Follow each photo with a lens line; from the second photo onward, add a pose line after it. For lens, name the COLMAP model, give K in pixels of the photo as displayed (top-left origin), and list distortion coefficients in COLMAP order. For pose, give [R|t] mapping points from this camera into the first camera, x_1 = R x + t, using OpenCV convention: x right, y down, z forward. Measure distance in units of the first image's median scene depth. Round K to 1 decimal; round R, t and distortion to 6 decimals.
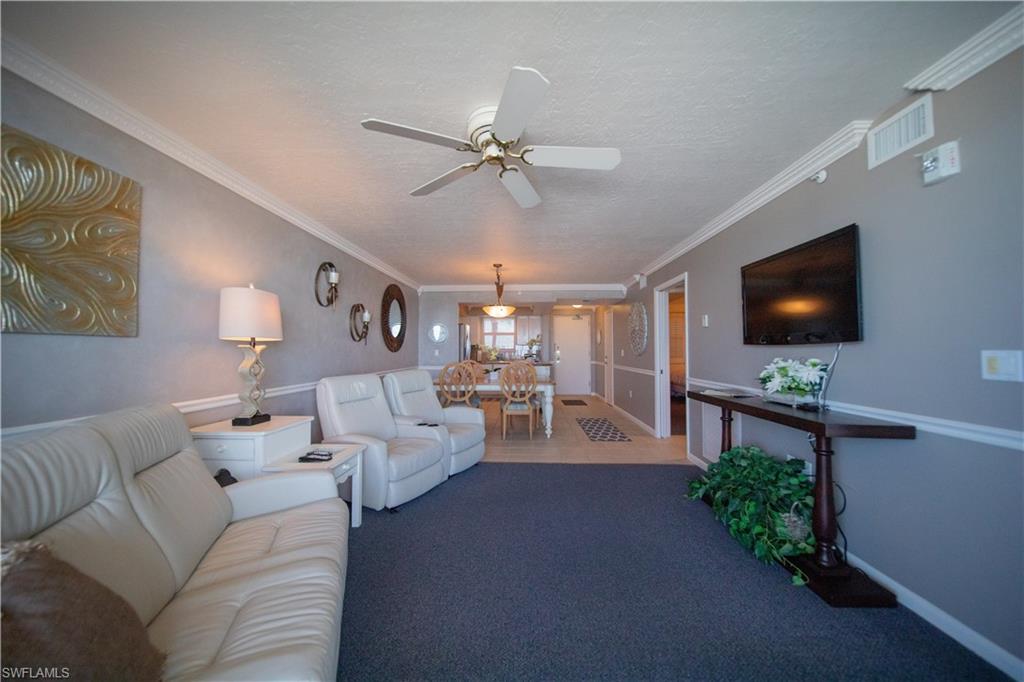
lens RADIAL K [[359.5, 0, 513.2], [0, 359.5, 341.9], [0, 0, 1]] dist [0.002134, -0.000860]
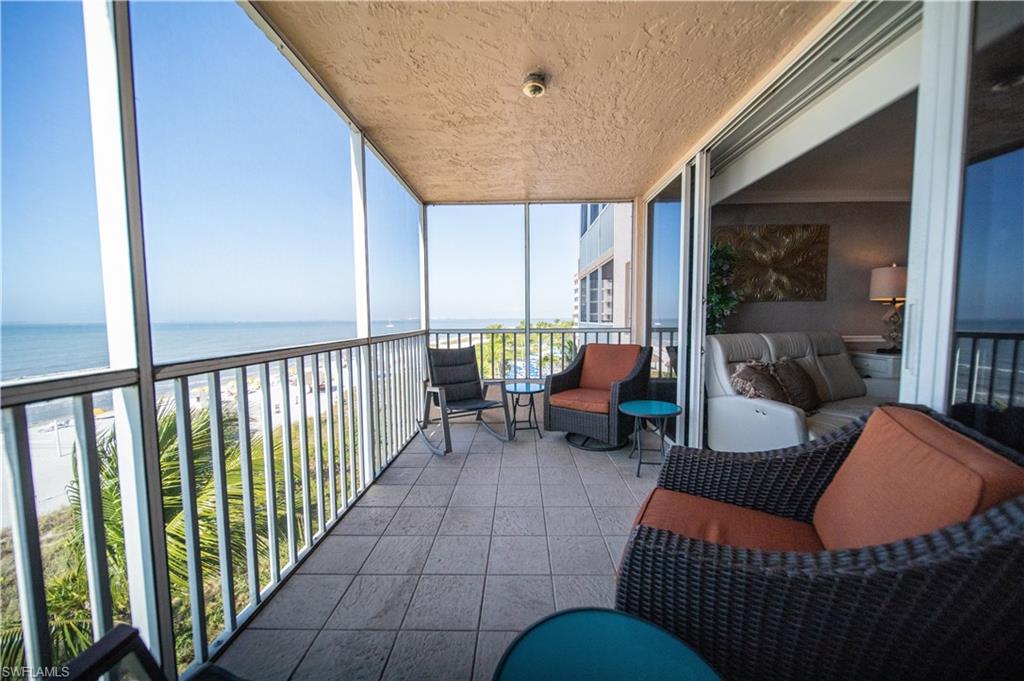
lens RADIAL K [[359.5, 0, 512.0], [0, 359.5, 338.2], [0, 0, 1]] dist [0.002134, -0.000860]
pose [[0.012983, 0.059239, -0.998159, 0.995057], [0.026974, 0.997859, 0.059573, 0.027528], [0.999552, -0.027698, 0.011357, -0.815449]]
